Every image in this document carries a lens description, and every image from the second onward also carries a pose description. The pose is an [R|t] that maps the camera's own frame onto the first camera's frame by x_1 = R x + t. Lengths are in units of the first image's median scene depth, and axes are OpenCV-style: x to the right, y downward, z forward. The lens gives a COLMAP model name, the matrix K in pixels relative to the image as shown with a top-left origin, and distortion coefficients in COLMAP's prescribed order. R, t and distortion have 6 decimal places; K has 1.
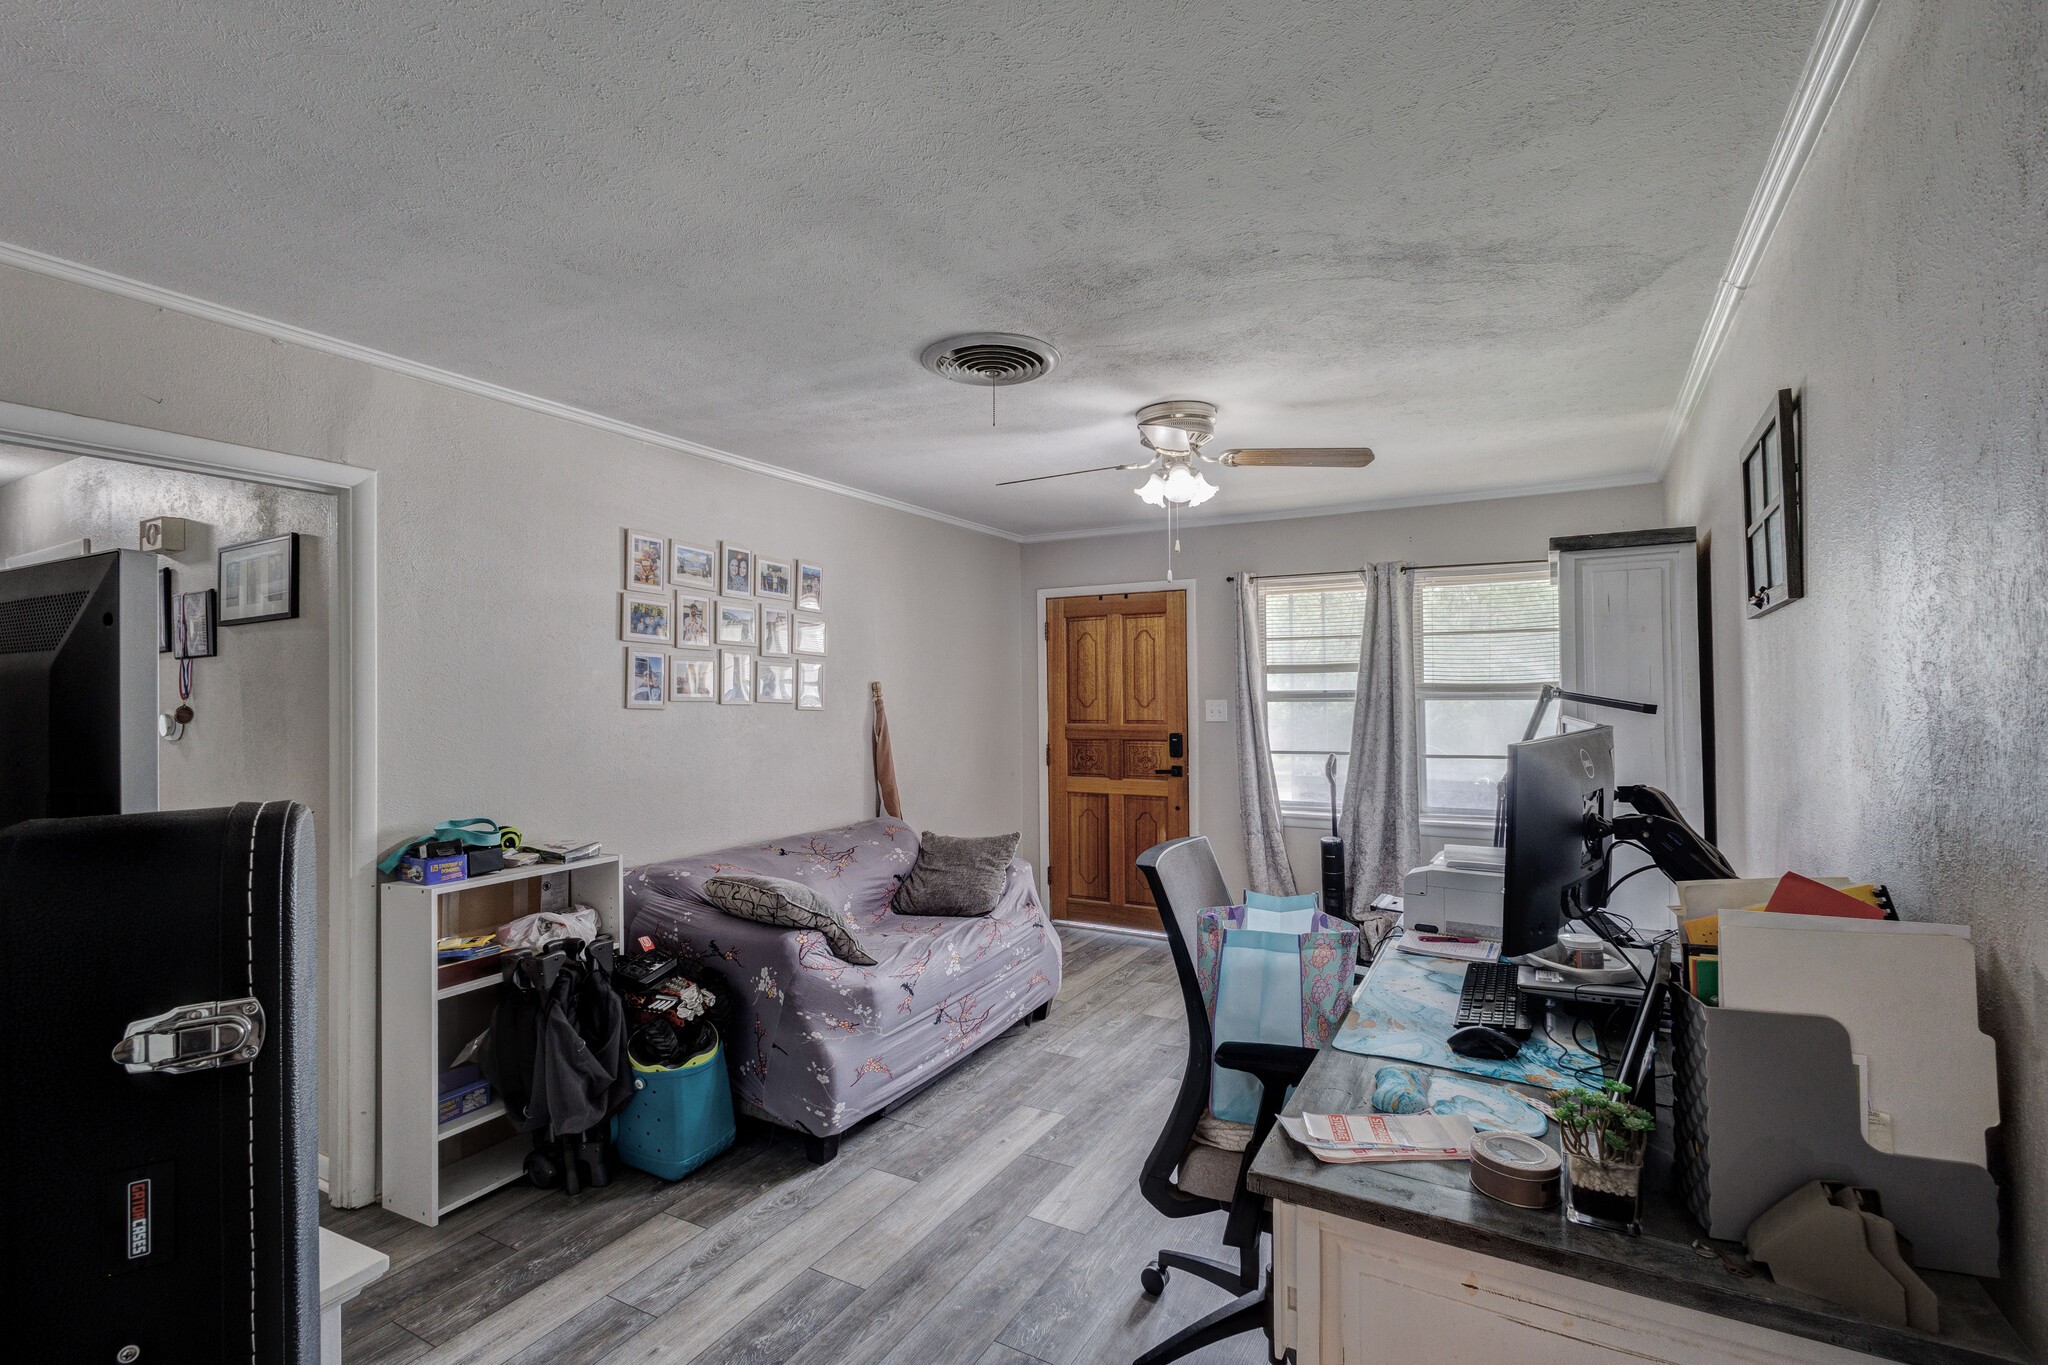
lens RADIAL K [[932.4, 0, 1042.6], [0, 932.4, 683.4], [0, 0, 1]] dist [0.007768, -0.002782]
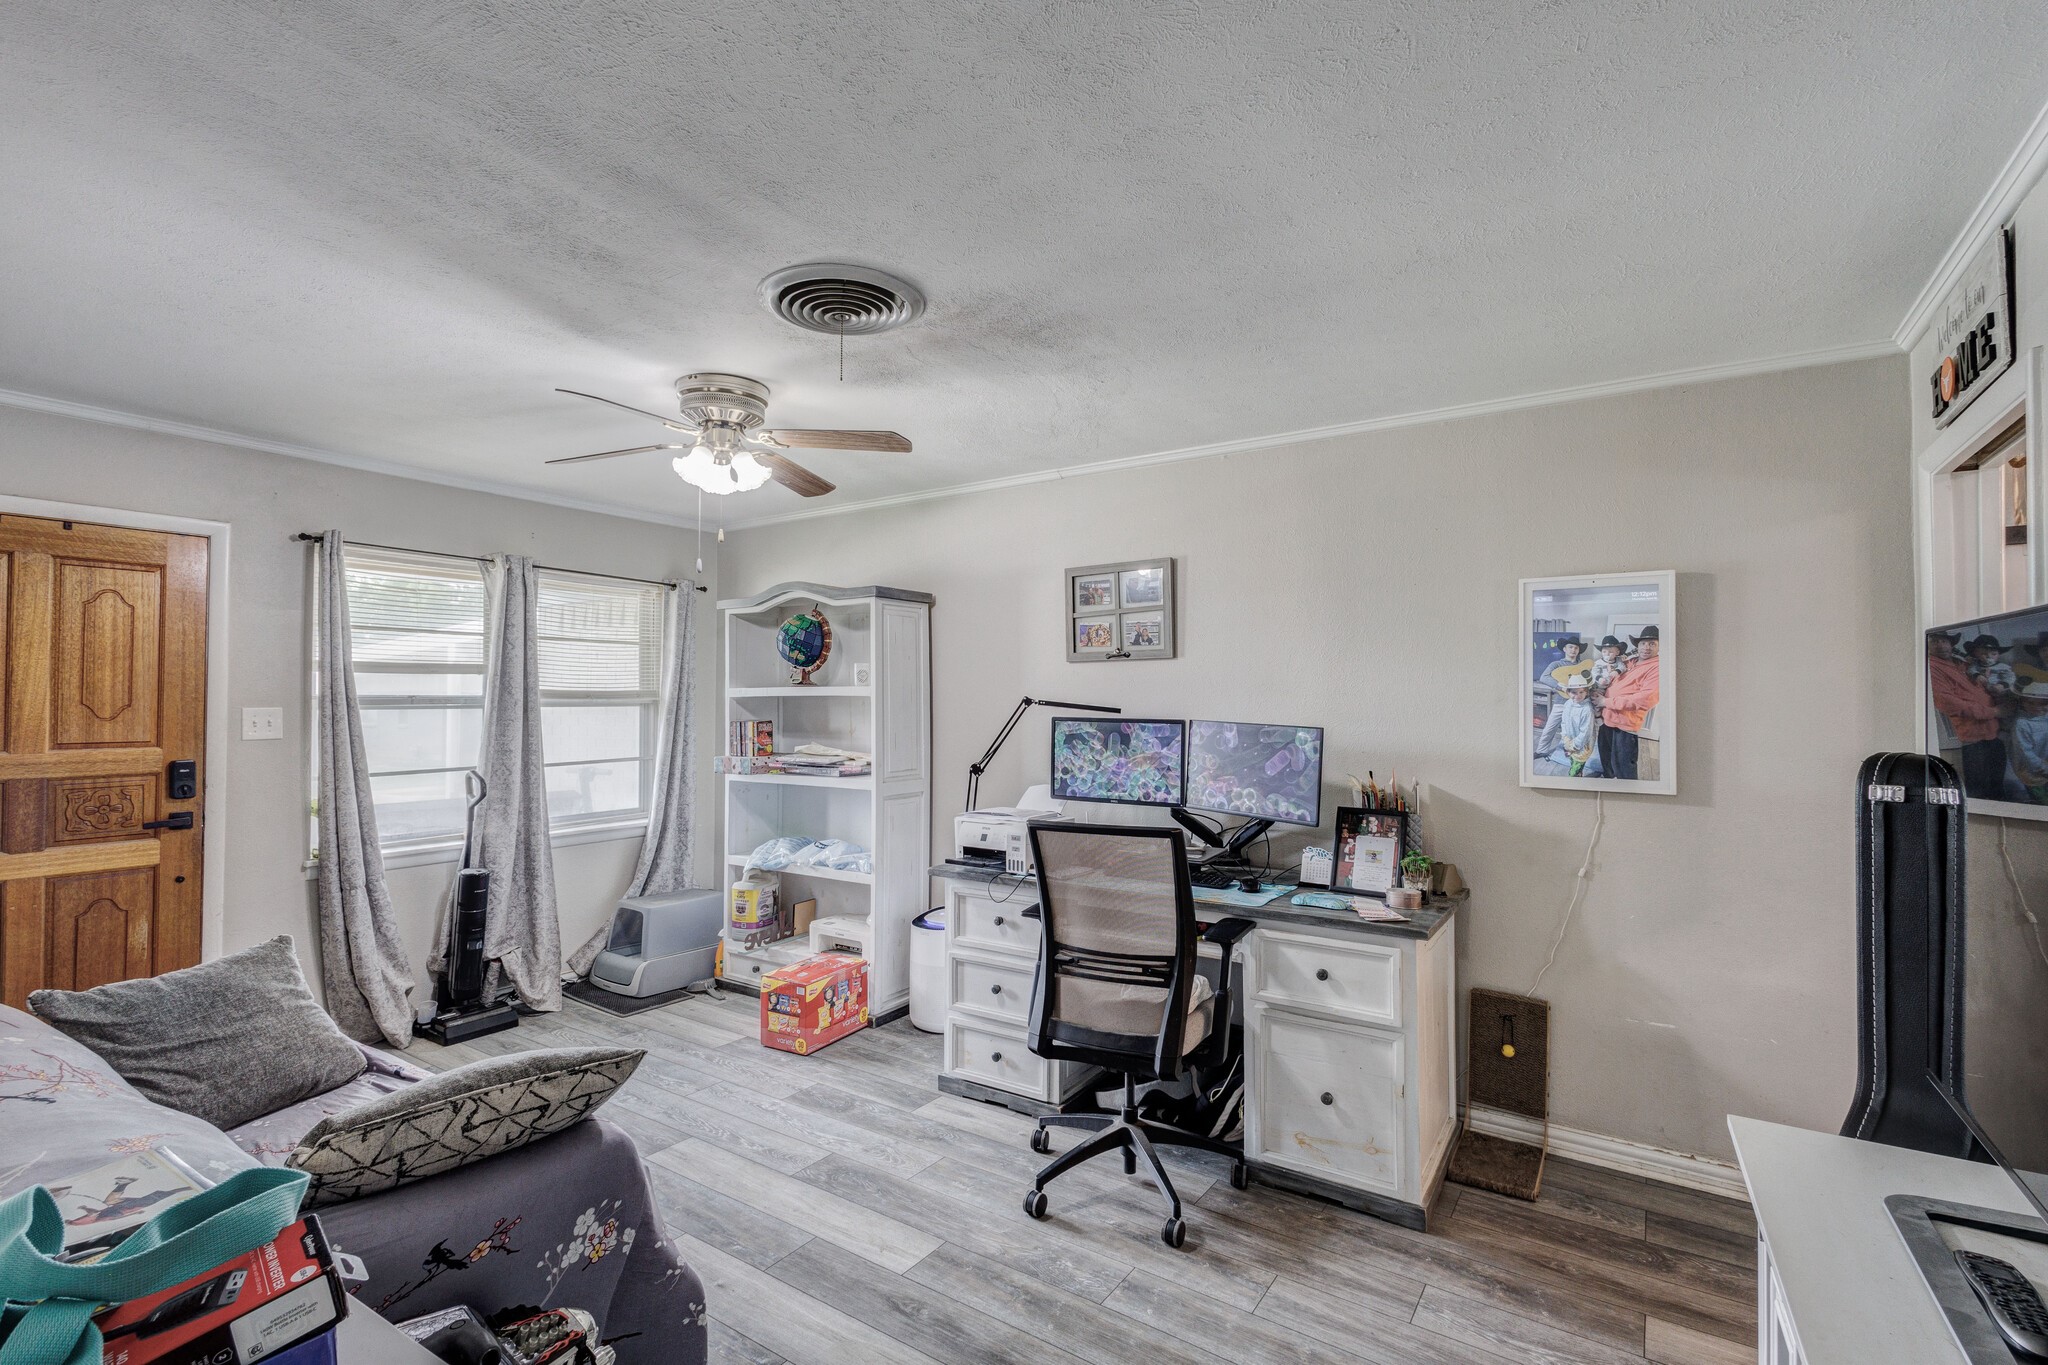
lens RADIAL K [[932.4, 0, 1022.6], [0, 932.4, 687.4], [0, 0, 1]] dist [0.007768, -0.002782]
pose [[0.100760, 0.016602, 0.994772, -0.479676], [-0.015804, 0.999761, -0.015084, 0.004948], [-0.994785, -0.014202, 0.100999, 0.415618]]
